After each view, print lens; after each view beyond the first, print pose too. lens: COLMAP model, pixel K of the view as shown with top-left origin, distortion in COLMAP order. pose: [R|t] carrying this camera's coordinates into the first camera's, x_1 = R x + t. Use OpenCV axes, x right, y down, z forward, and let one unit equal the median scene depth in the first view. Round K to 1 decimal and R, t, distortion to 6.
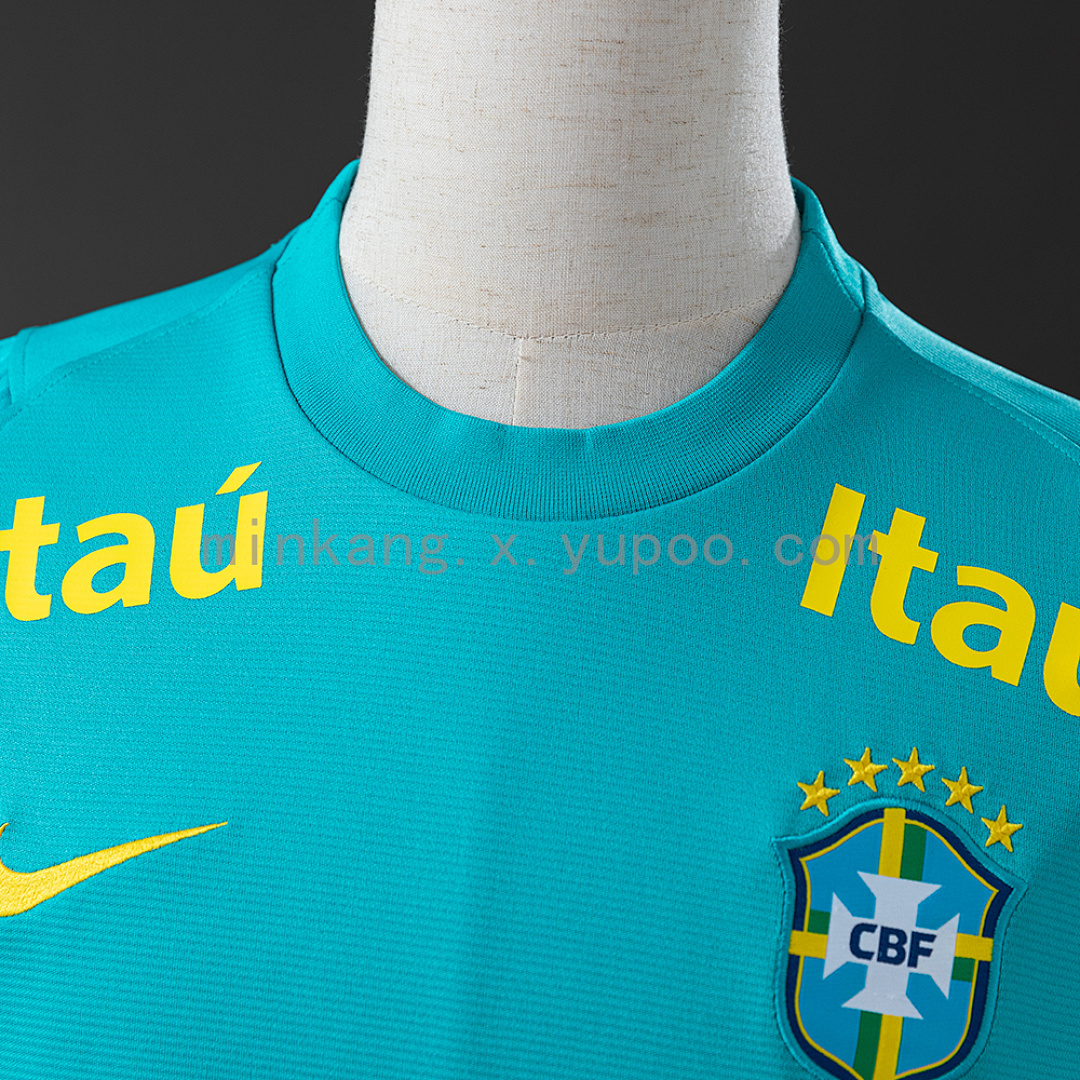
lens RADIAL K [[3367.1, 0, 540.0], [0, 3367.1, 540.0], [0, 0, 1]] dist [-0.048838, 2.063003]
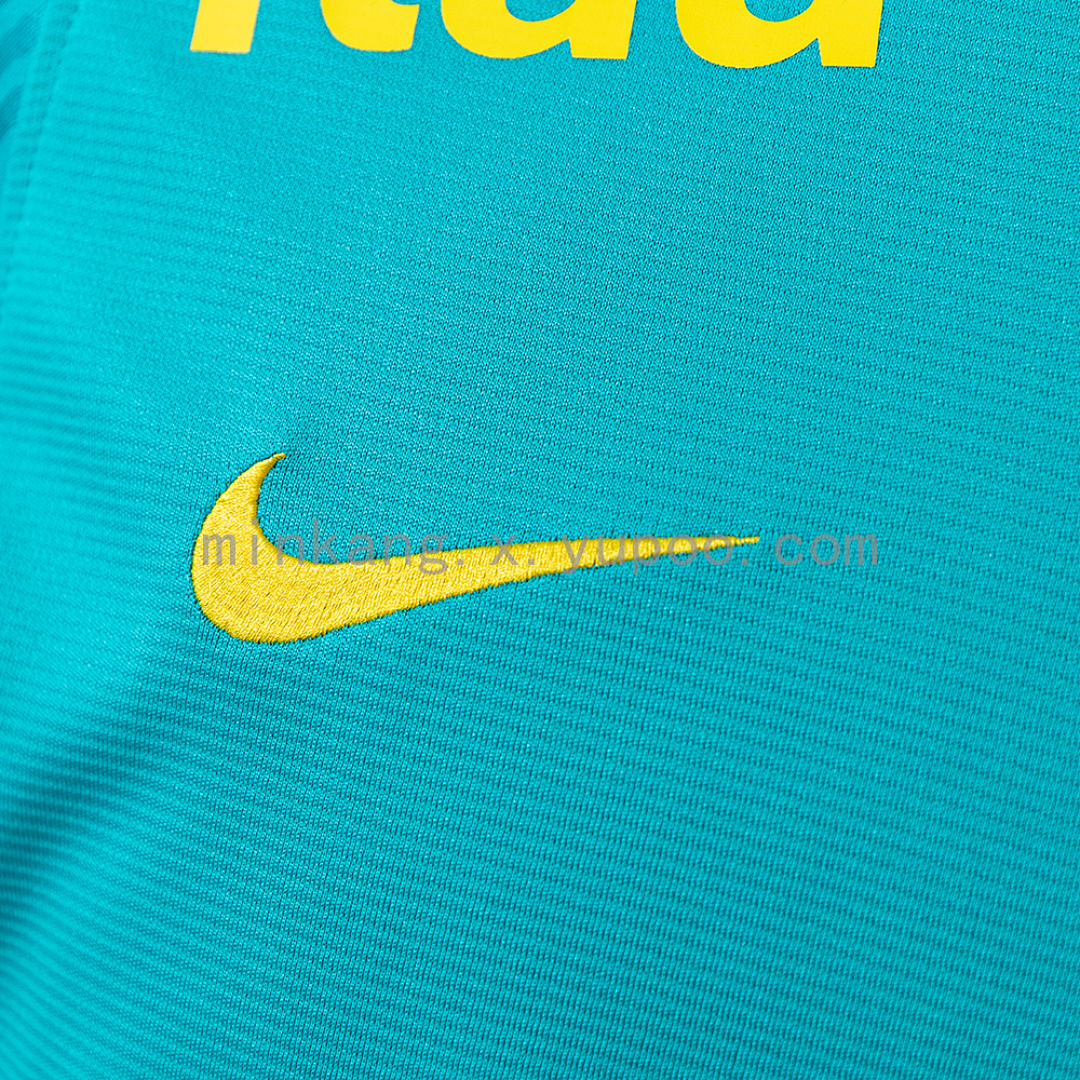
lens RADIAL K [[3367.1, 0, 540.0], [0, 3367.1, 540.0], [0, 0, 1]] dist [-0.048838, 2.063003]
pose [[0.981269, 0.164939, 0.099533, -0.173866], [-0.177164, 0.975560, 0.129983, 0.026933], [-0.075662, -0.145182, 0.986508, 0.529254]]
